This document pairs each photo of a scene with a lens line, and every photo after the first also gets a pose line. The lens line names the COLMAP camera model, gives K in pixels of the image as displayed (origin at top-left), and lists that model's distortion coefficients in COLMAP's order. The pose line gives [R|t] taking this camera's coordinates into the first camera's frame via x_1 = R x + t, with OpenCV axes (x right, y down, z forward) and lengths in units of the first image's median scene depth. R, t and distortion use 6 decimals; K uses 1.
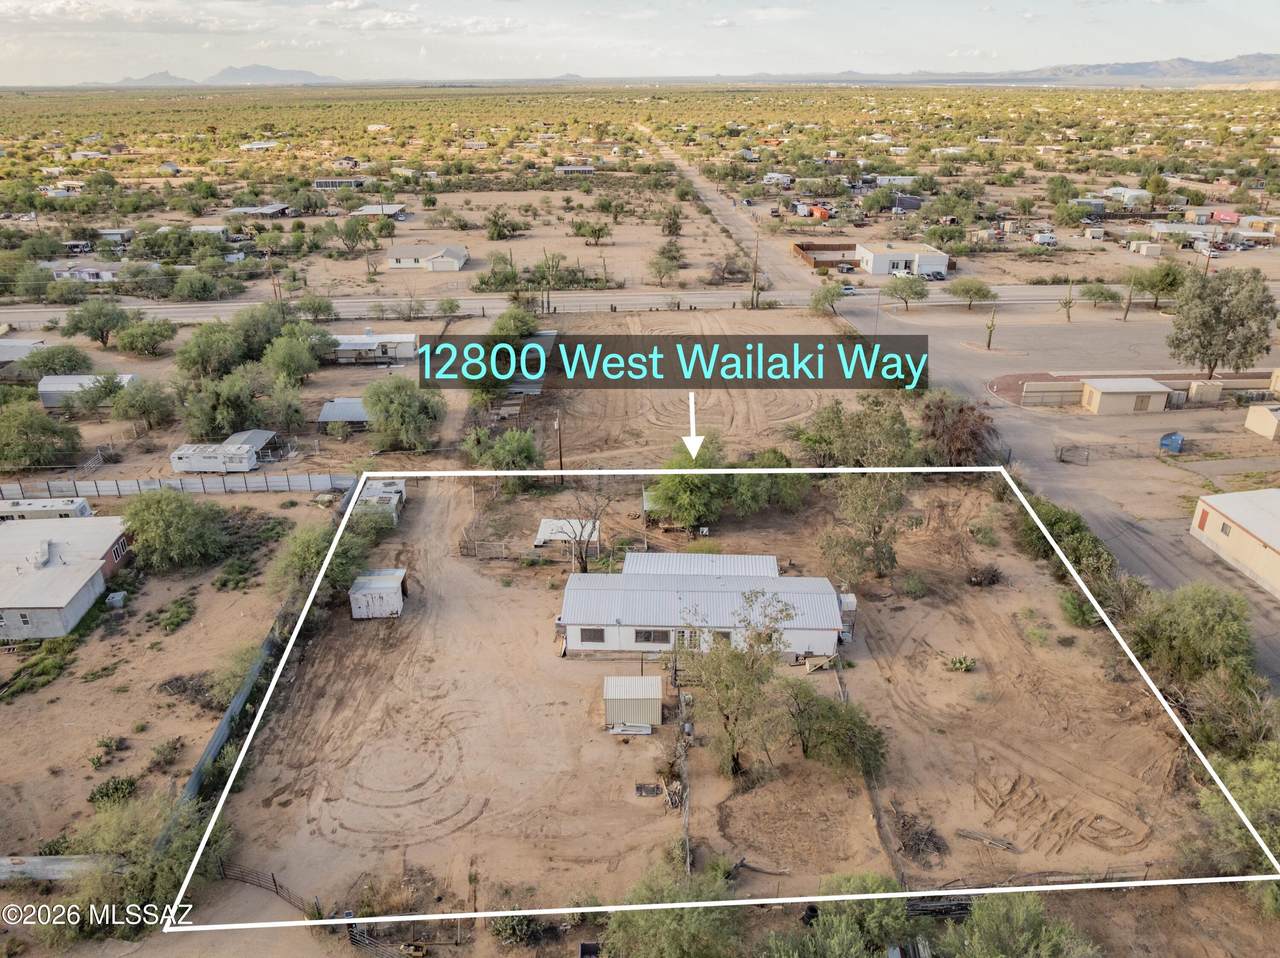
lens RADIAL K [[915.3, 0, 640.0], [0, 915.3, 479.0], [0, 0, 1]] dist [-0.055472, 0.023322]
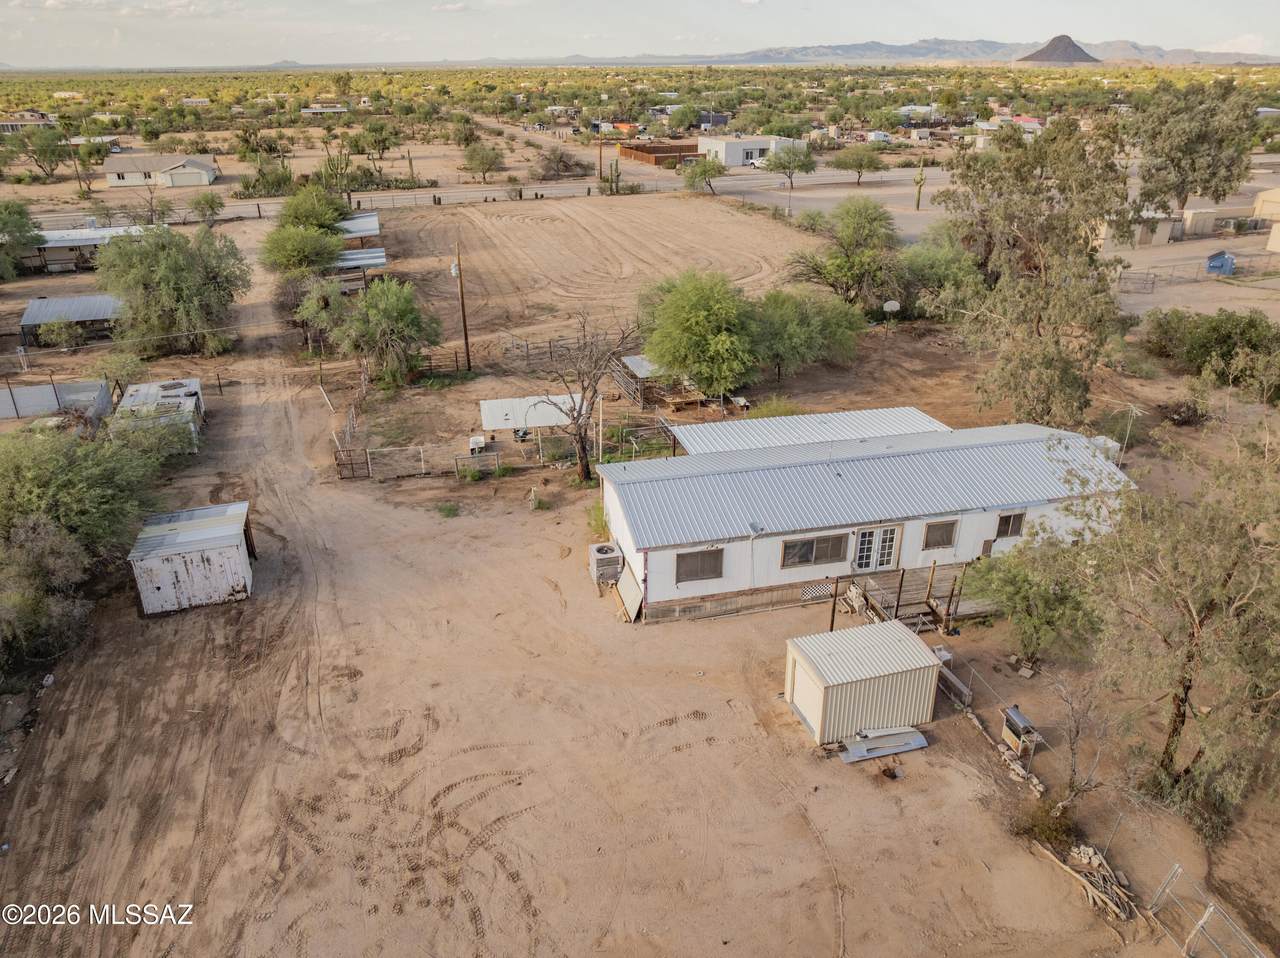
lens RADIAL K [[915.3, 0, 640.0], [0, 915.3, 479.0], [0, 0, 1]] dist [-0.055472, 0.023322]
pose [[0.962491, -0.112714, 0.246793, -0.179748], [0.109959, 0.993623, 0.024960, 0.101435], [-0.248032, 0.003114, 0.968747, 0.497377]]
